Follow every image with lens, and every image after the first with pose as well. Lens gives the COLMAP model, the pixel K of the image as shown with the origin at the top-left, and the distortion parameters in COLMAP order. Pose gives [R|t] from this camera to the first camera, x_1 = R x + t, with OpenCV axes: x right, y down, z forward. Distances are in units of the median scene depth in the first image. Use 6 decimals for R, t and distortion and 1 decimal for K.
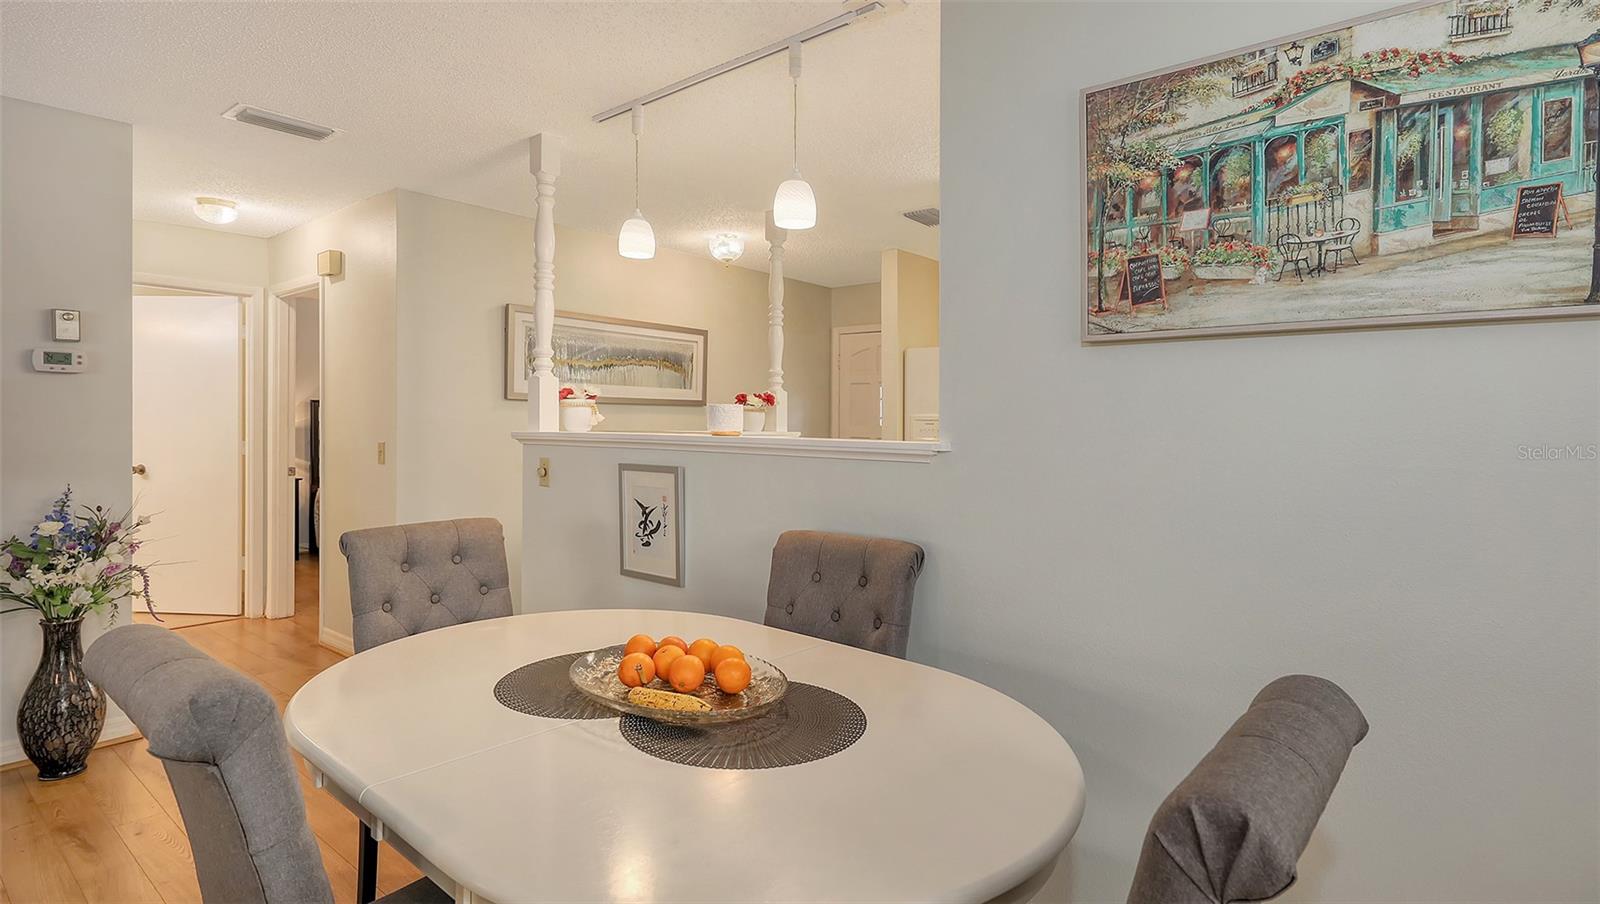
lens RADIAL K [[774.7, 0, 797.7], [0, 774.7, 428.7], [0, 0, 1]] dist [0.003669, -0.000516]
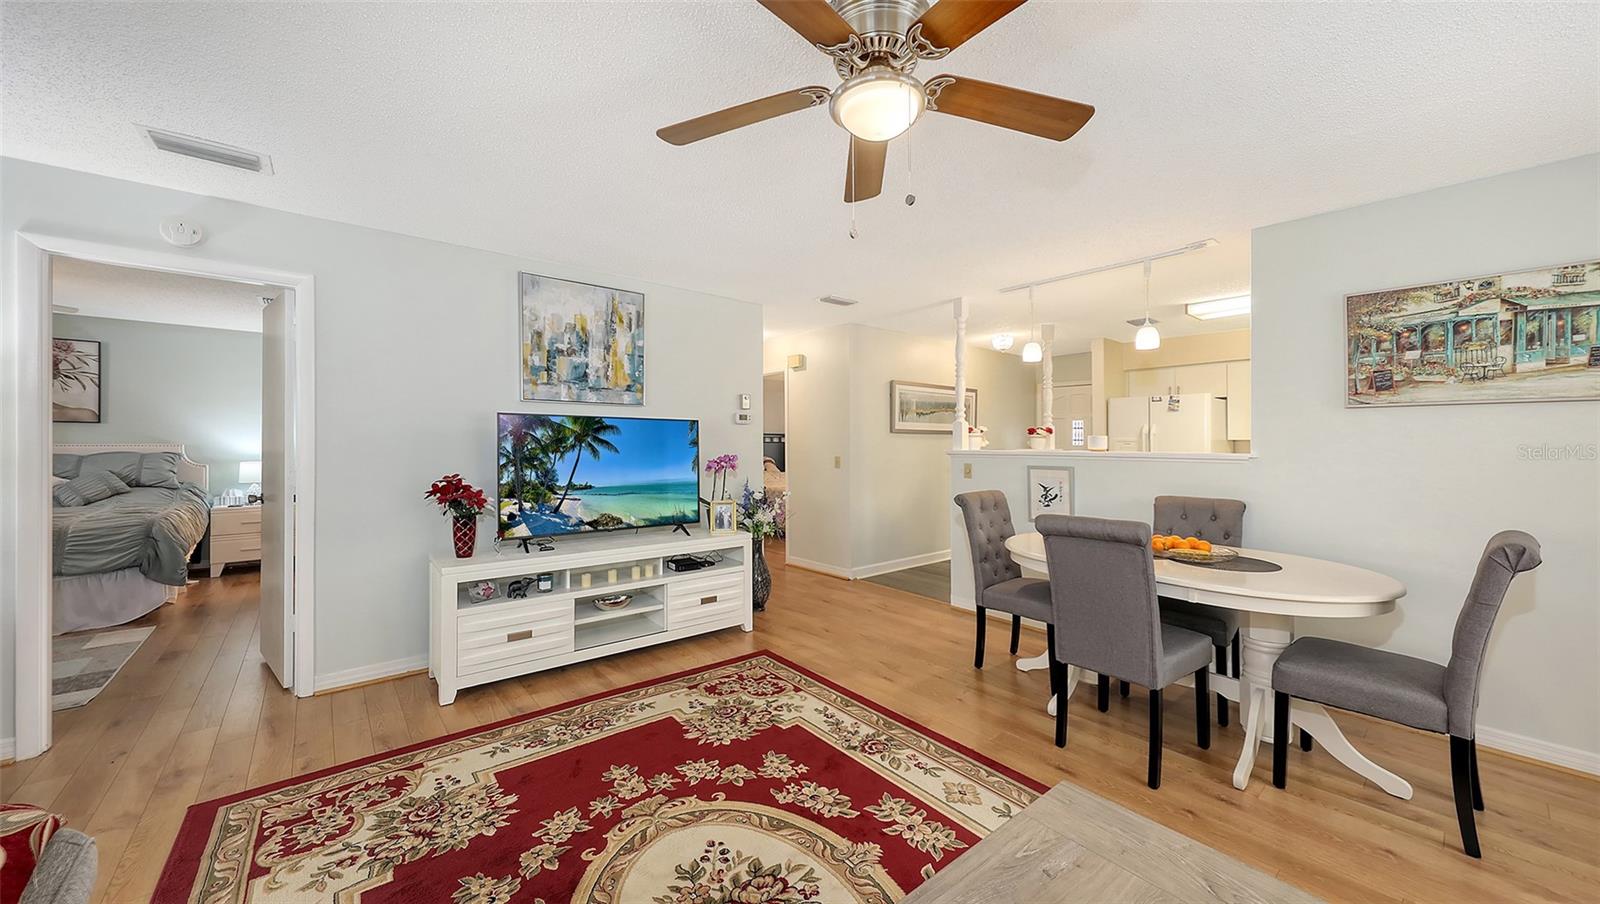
lens RADIAL K [[573.0, 0, 805.8], [0, 573.0, 441.5], [0, 0, 1]] dist [0.002848, 0.000053]
pose [[0.982154, -0.010175, -0.187801, -0.907863], [0.008574, 0.999920, -0.009338, -0.014806], [0.187881, 0.007561, 0.982163, -0.972705]]
